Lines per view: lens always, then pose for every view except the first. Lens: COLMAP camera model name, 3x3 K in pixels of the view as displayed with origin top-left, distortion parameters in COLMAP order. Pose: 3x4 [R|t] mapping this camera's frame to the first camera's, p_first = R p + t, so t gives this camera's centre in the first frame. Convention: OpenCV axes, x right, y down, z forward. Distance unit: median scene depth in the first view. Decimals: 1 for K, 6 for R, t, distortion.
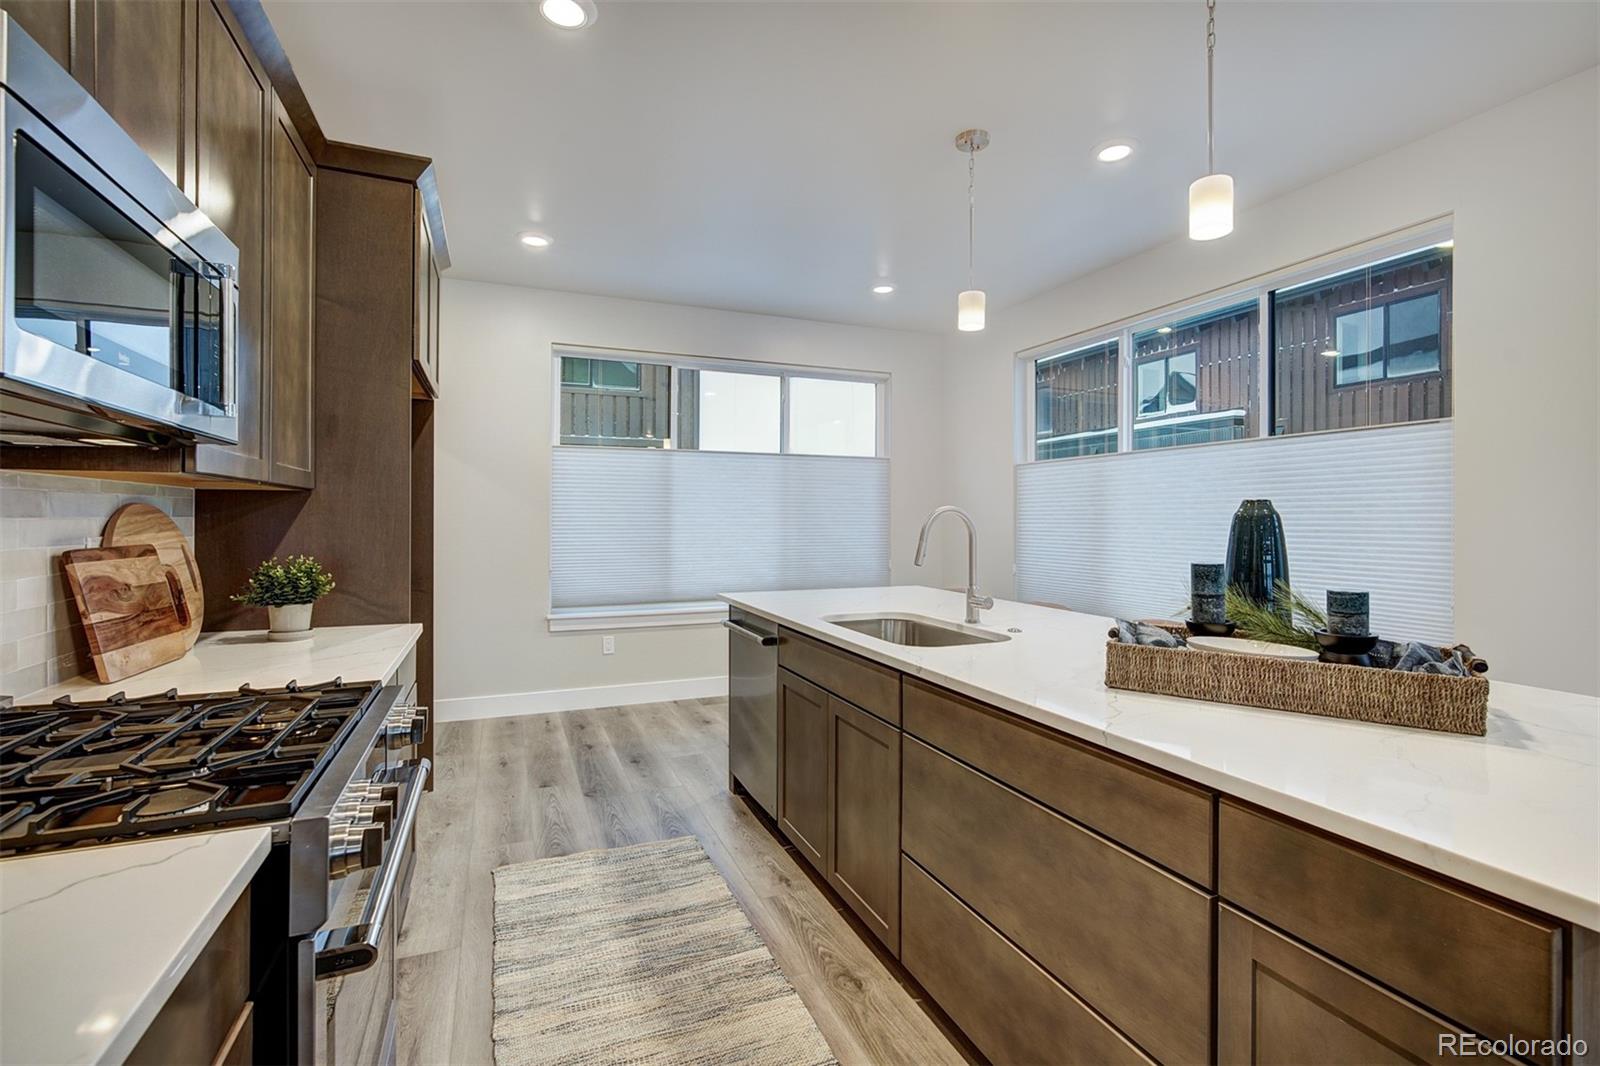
lens RADIAL K [[726.3, 0, 801.3], [0, 726.3, 519.2], [0, 0, 1]] dist [-0.001670, 0.000090]
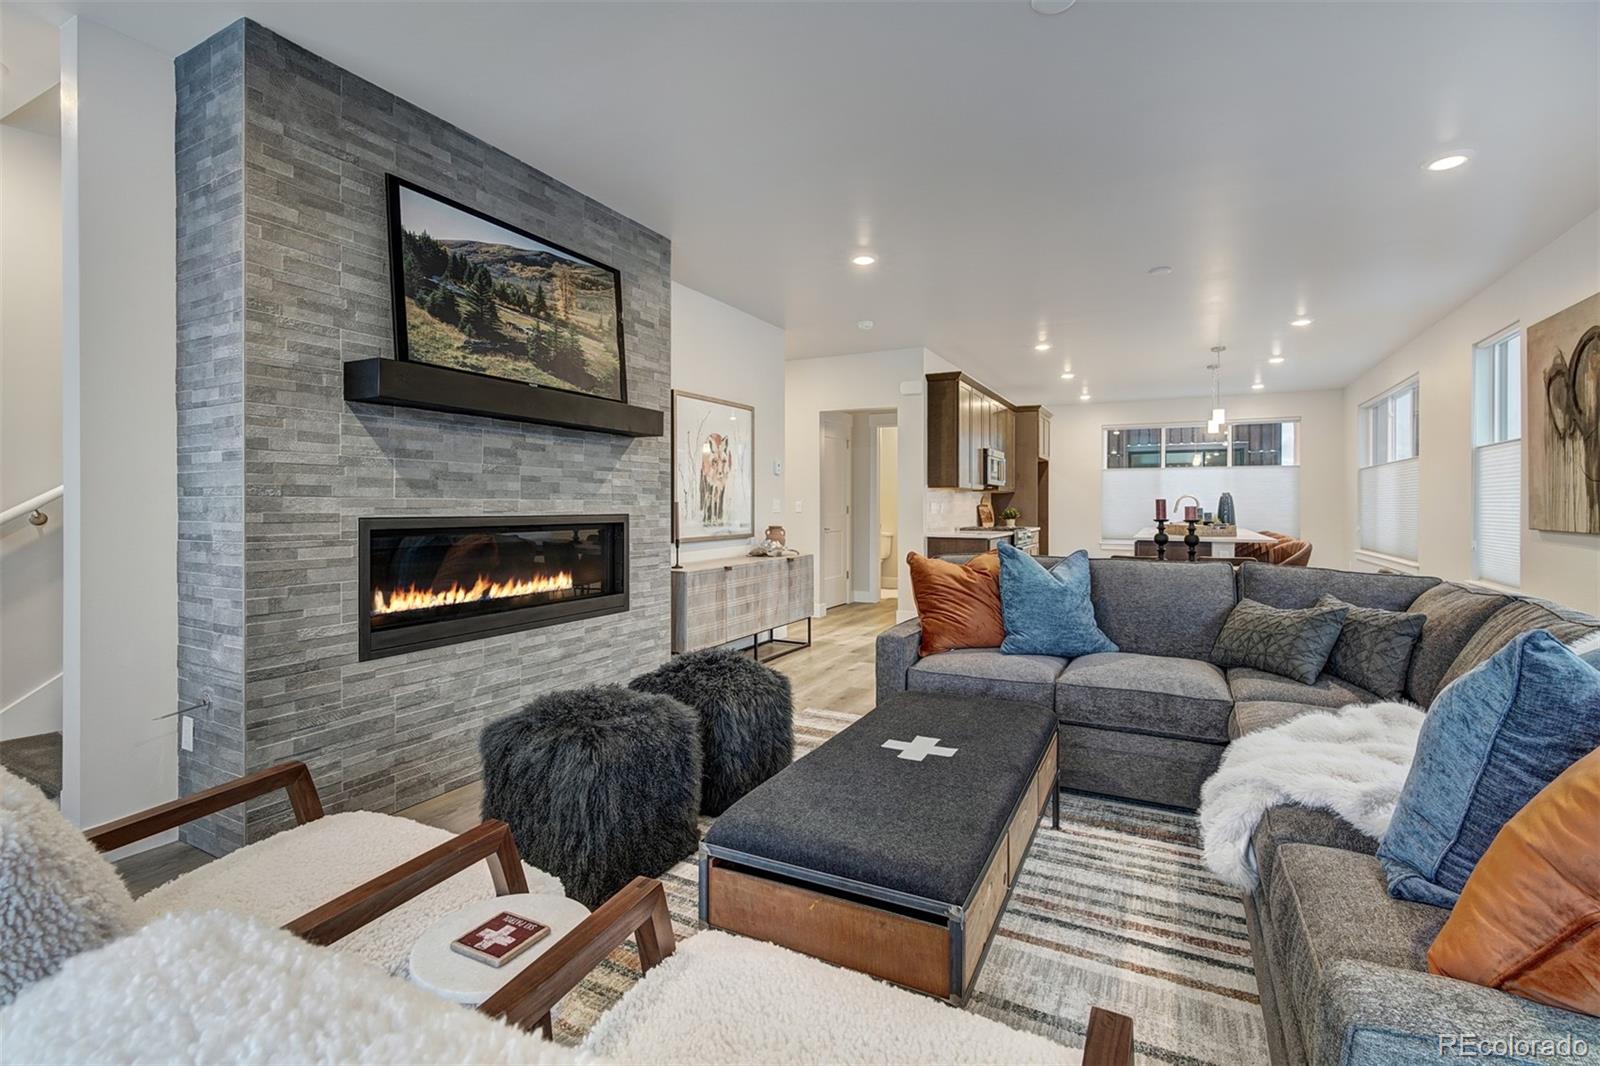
lens RADIAL K [[730.4, 0, 797.8], [0, 730.4, 511.7], [0, 0, 1]] dist [-0.001314, 0.000069]
pose [[0.644235, 0.005557, -0.764807, 1.700572], [-0.001616, 0.999981, 0.005904, 0.045058], [0.764826, -0.002568, 0.644232, -2.606395]]
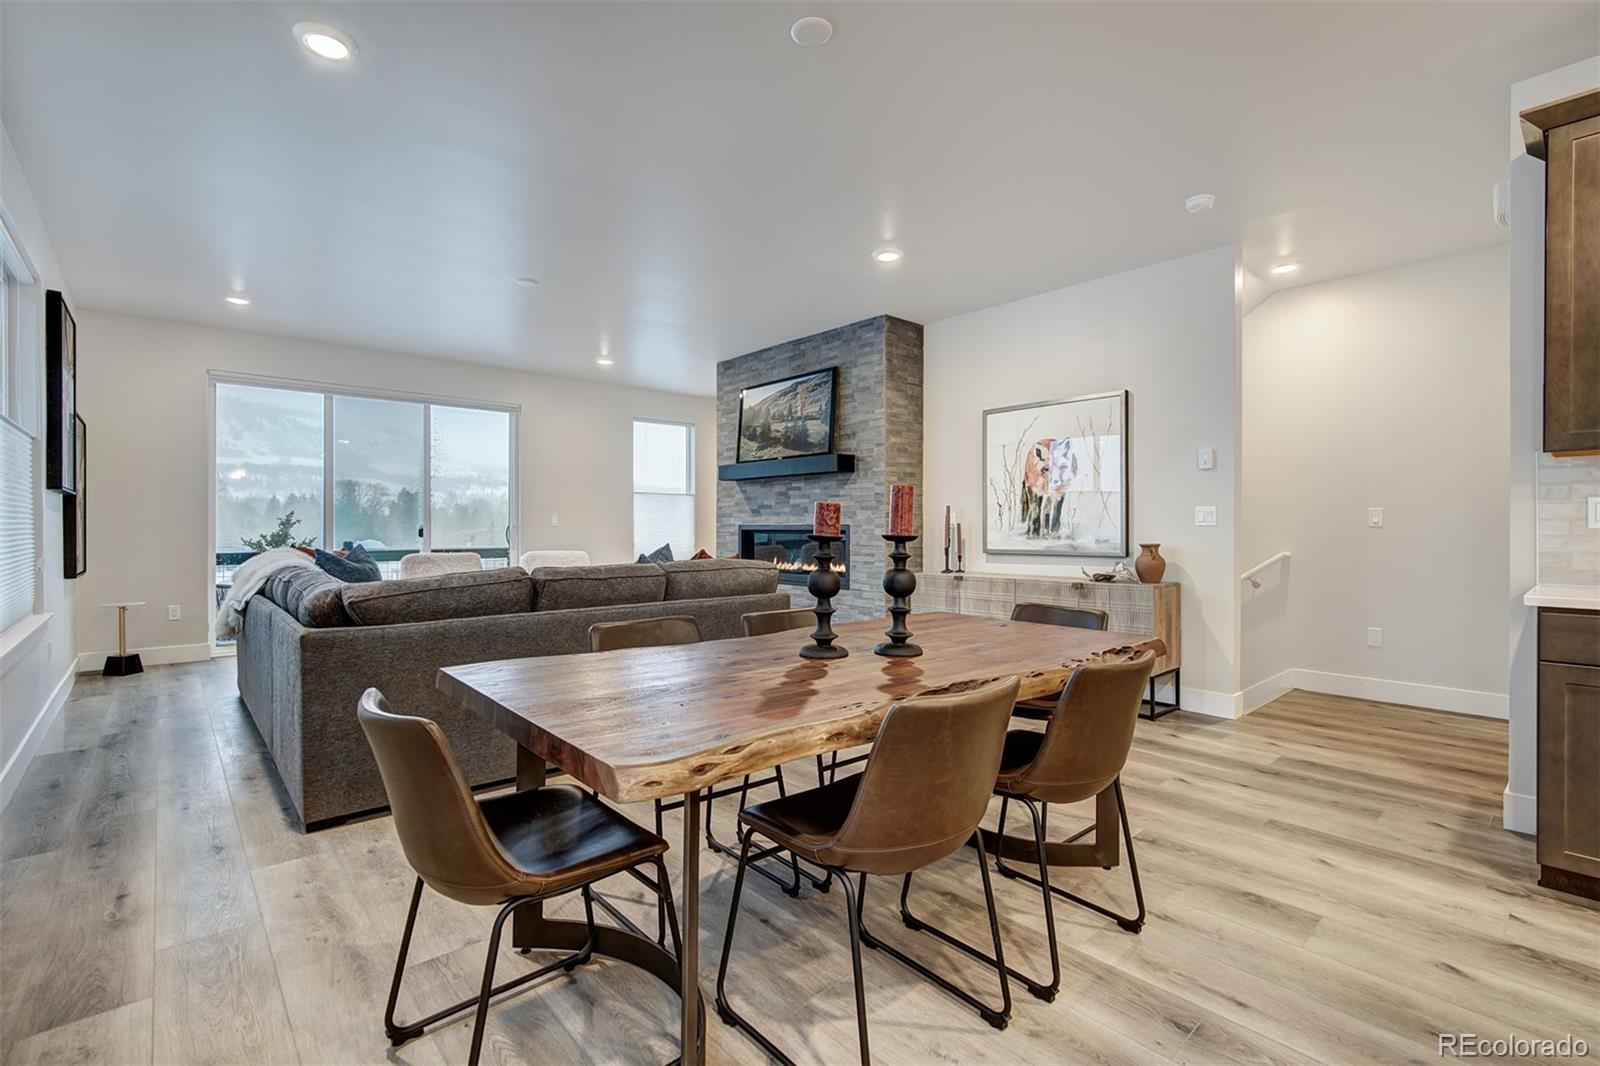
lens RADIAL K [[725.9, 0, 800.0], [0, 725.9, 533.0], [0, 0, 1]] dist [-0.001198, -0.000179]
pose [[-0.944445, 0.000909, -0.328669, 1.114475], [-0.002111, 0.999959, 0.008831, 0.068346], [0.328664, 0.009034, -0.944404, 0.549826]]
